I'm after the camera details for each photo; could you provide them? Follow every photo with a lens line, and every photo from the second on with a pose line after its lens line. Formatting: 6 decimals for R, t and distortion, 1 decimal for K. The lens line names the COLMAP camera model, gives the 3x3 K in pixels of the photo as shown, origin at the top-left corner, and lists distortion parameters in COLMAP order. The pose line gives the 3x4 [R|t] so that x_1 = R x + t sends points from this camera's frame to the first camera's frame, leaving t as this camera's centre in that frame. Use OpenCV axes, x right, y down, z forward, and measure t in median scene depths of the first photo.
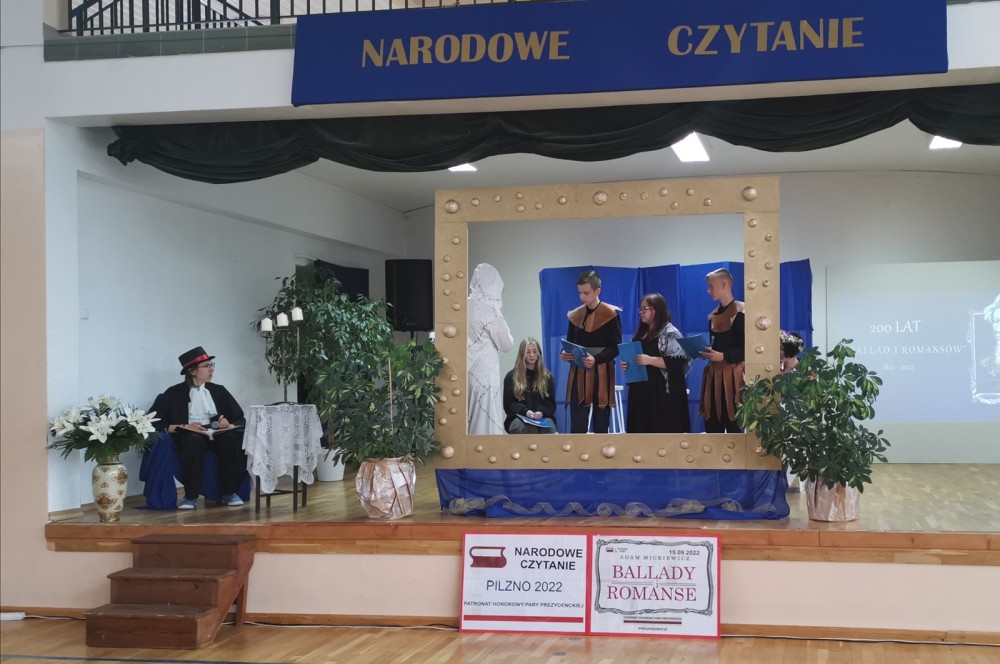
lens RADIAL K [[1058.3, 0, 653.7], [0, 1058.3, 363.0], [0, 0, 1]] dist [0.068762, -0.078780]
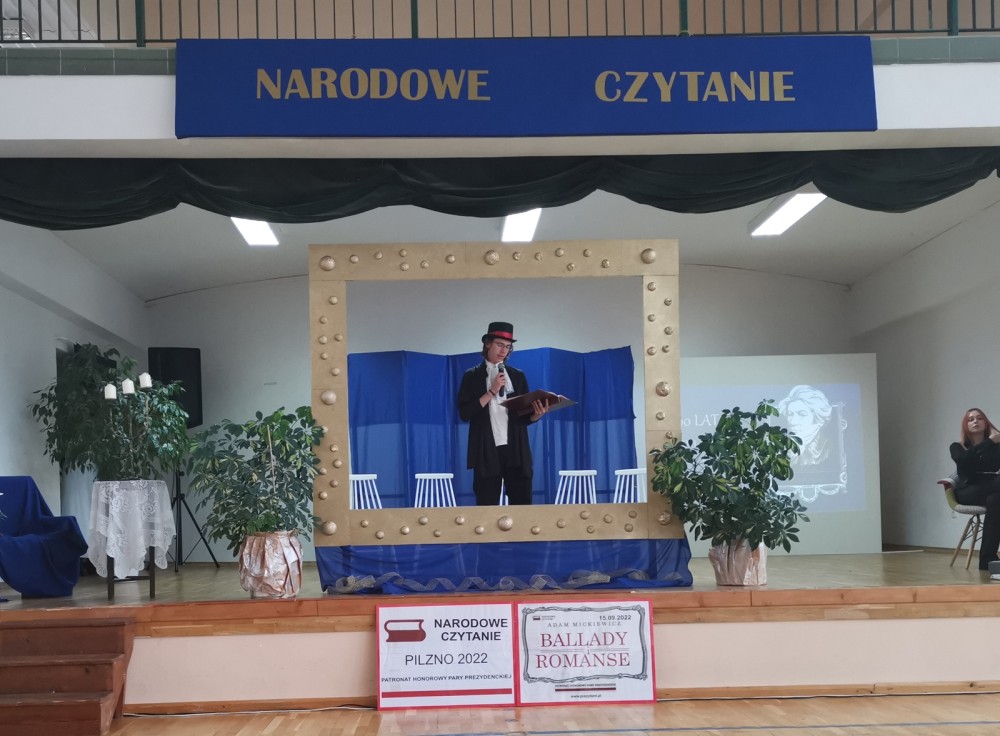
lens RADIAL K [[1105.0, 0, 469.4], [0, 1105.0, 522.3], [0, 0, 1]] dist [0.061940, -0.062784]
pose [[0.981930, -0.011107, 0.188920, -0.286046], [0.009248, 0.999900, 0.010720, 0.077524], [-0.189020, -0.008779, 0.981934, 0.029843]]
